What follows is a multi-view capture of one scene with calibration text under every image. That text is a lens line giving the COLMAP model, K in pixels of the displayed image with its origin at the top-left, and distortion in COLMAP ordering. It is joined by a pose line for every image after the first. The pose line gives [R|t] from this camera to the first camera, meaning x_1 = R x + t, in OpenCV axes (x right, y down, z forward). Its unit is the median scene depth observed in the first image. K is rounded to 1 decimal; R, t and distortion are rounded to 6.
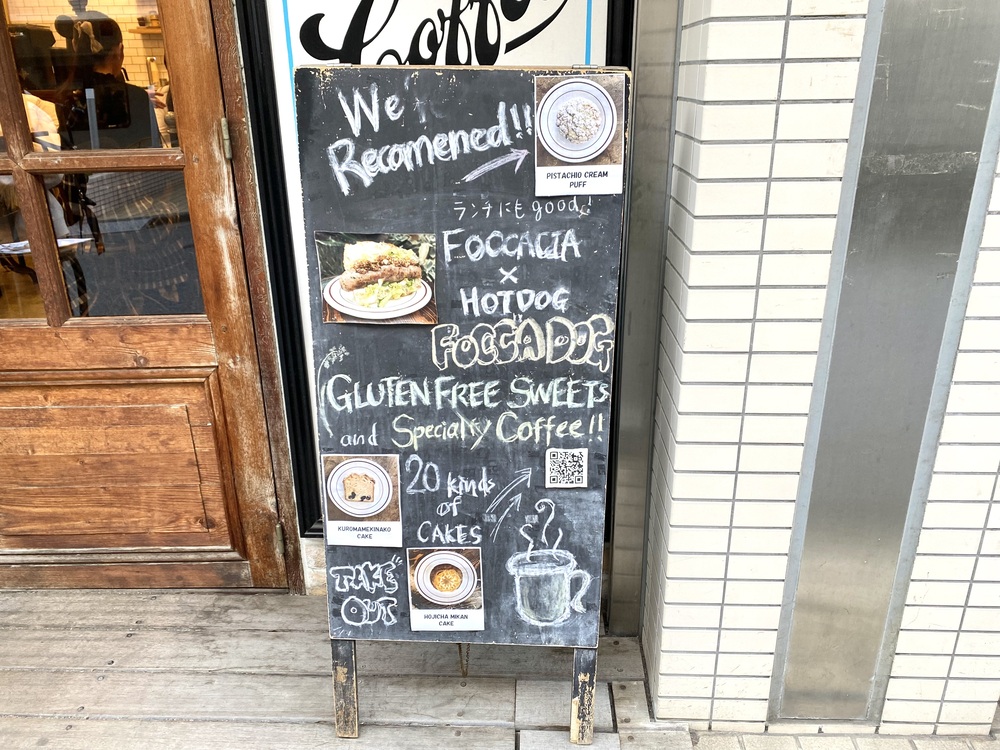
lens RADIAL K [[779.4, 0, 499.8], [0, 779.4, 373.5], [0, 0, 1]] dist [0.014908, -0.002110]
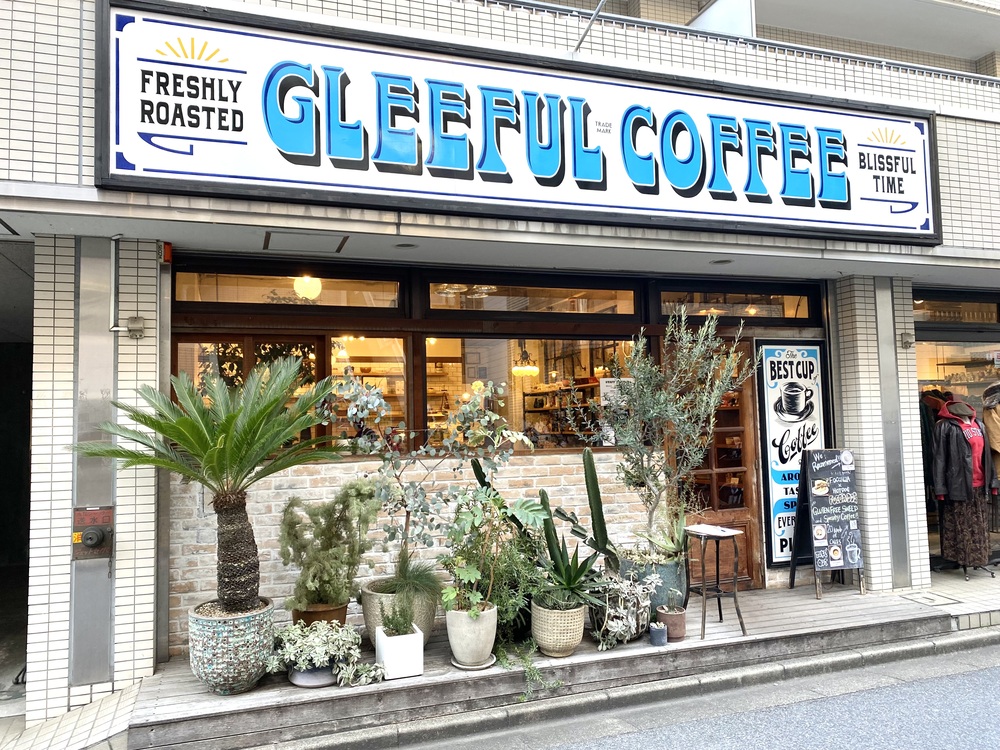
lens RADIAL K [[779.4, 0, 500.6], [0, 779.4, 376.2], [0, 0, 1]] dist [0.014908, -0.002110]
pose [[0.931181, 0.014723, 0.364260, -3.830223], [0.143080, 0.904252, -0.402313, 0.948582], [-0.335306, 0.426745, 0.839916, -2.827157]]
